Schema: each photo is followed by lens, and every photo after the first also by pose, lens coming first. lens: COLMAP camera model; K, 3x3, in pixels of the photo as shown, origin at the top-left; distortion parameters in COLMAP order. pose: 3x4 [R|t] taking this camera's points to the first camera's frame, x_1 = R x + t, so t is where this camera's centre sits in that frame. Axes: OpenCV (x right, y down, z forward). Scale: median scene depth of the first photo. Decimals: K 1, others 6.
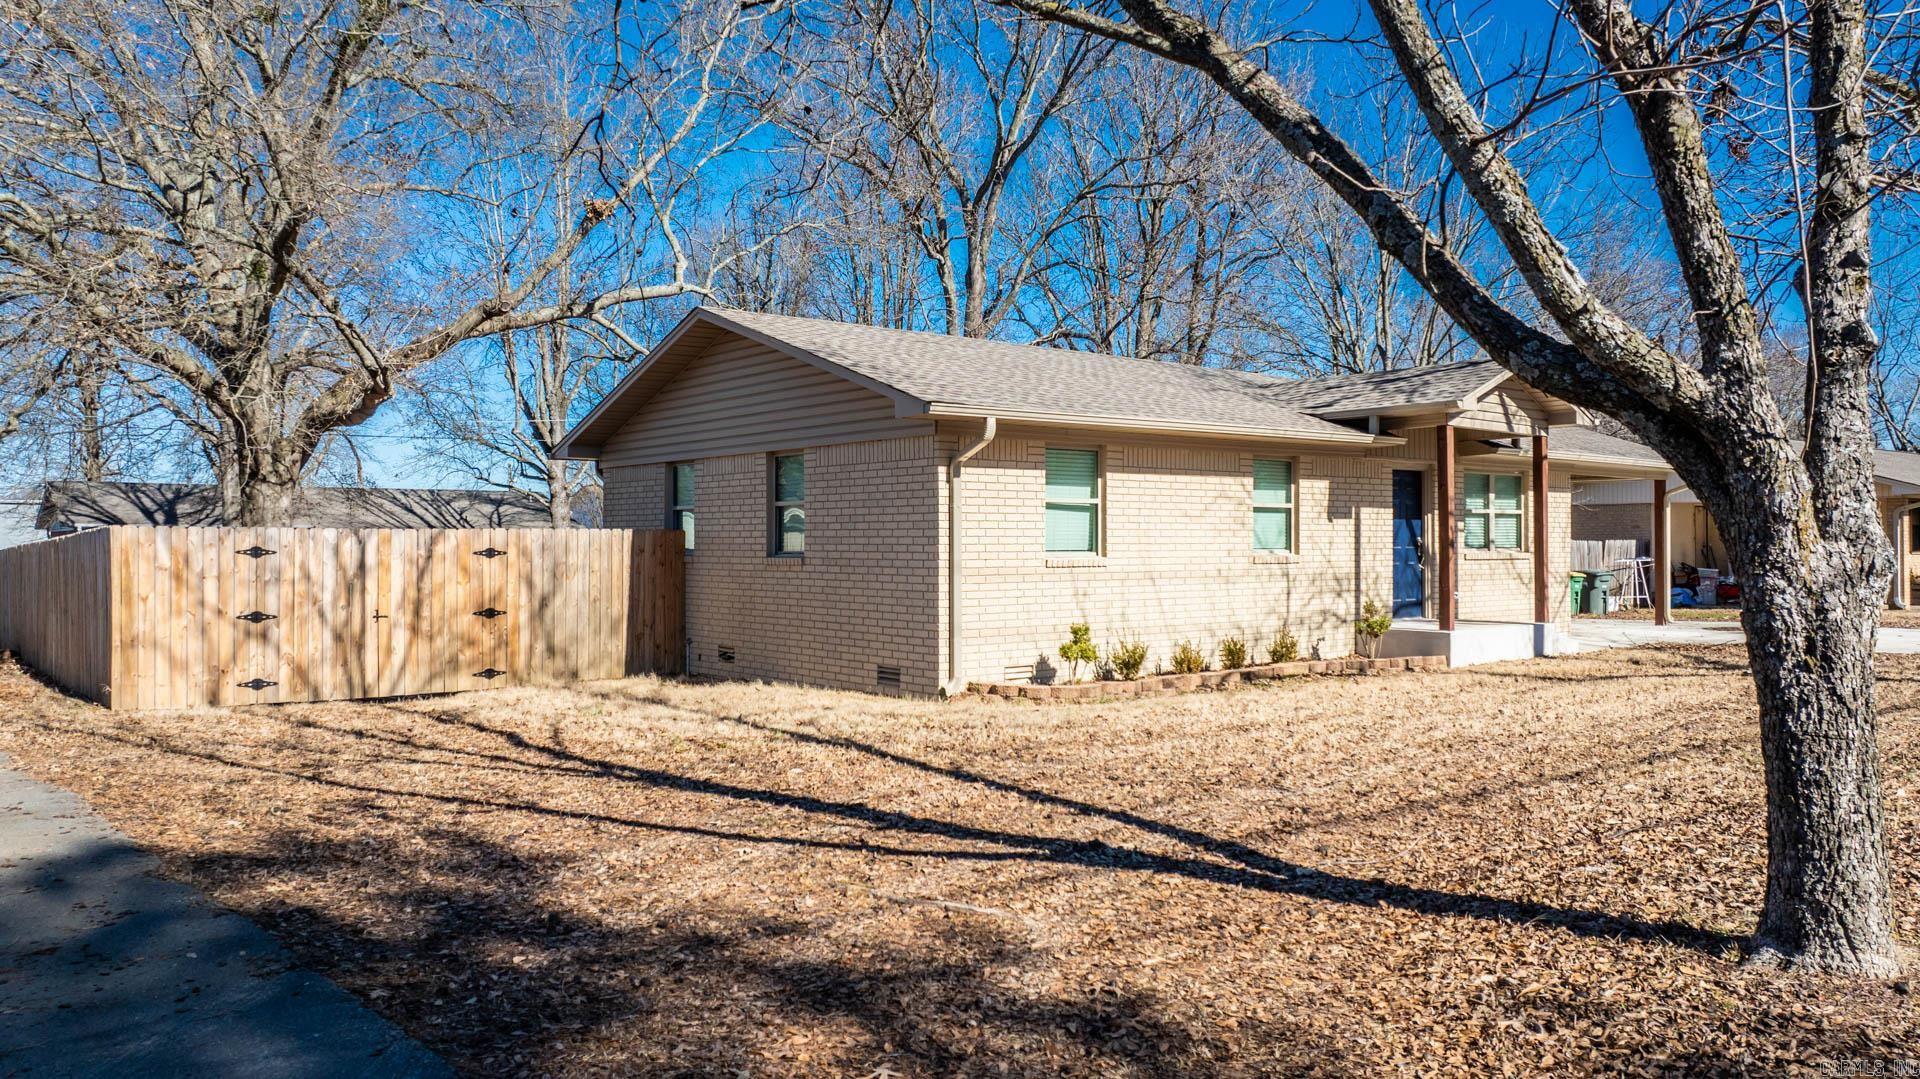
lens RADIAL K [[1338.2, 0, 960.0], [0, 1338.2, 539.5], [0, 0, 1]] dist [-0.007539, 0.002693]
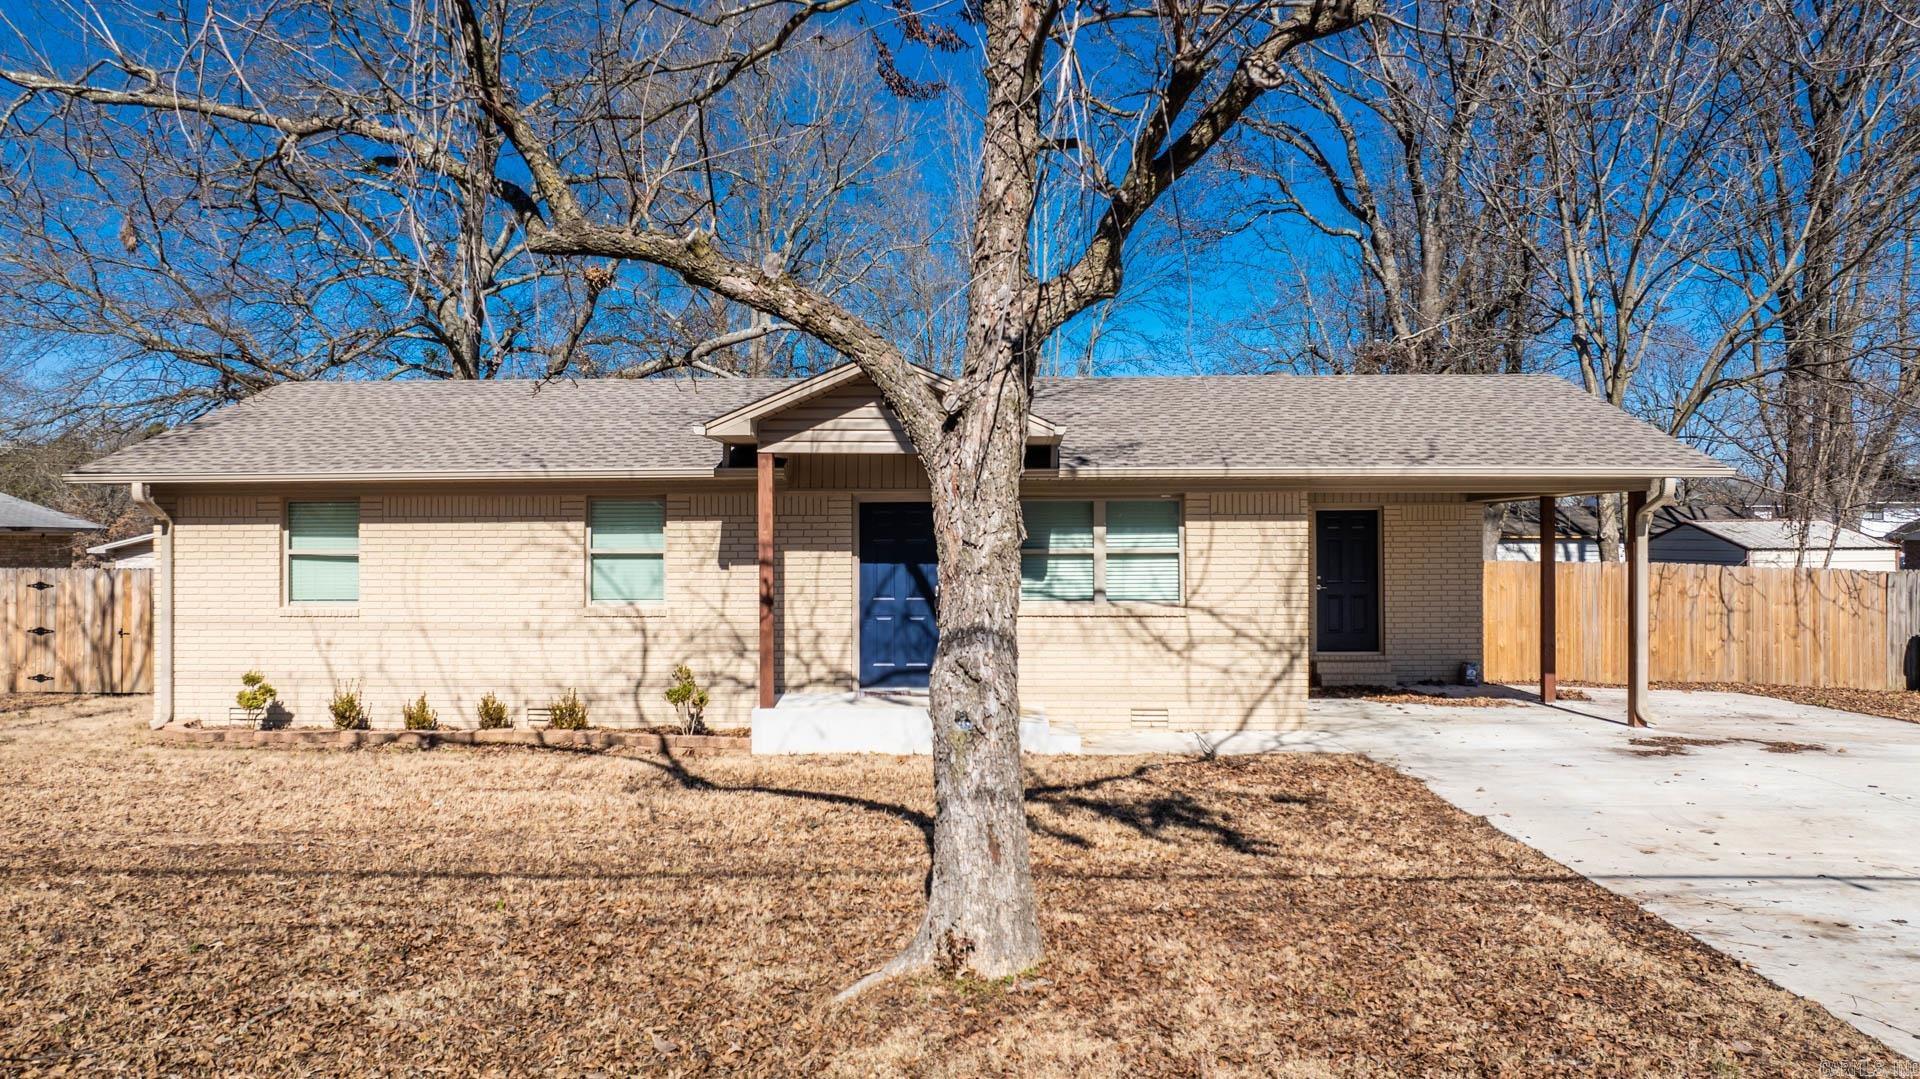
lens RADIAL K [[1338.2, 0, 960.0], [0, 1338.2, 539.5], [0, 0, 1]] dist [-0.007539, 0.002693]
pose [[0.763940, -0.000551, -0.645288, 1.092202], [0.001569, 0.999998, 0.001004, -0.037859], [0.645286, -0.001779, 0.763939, 0.516266]]
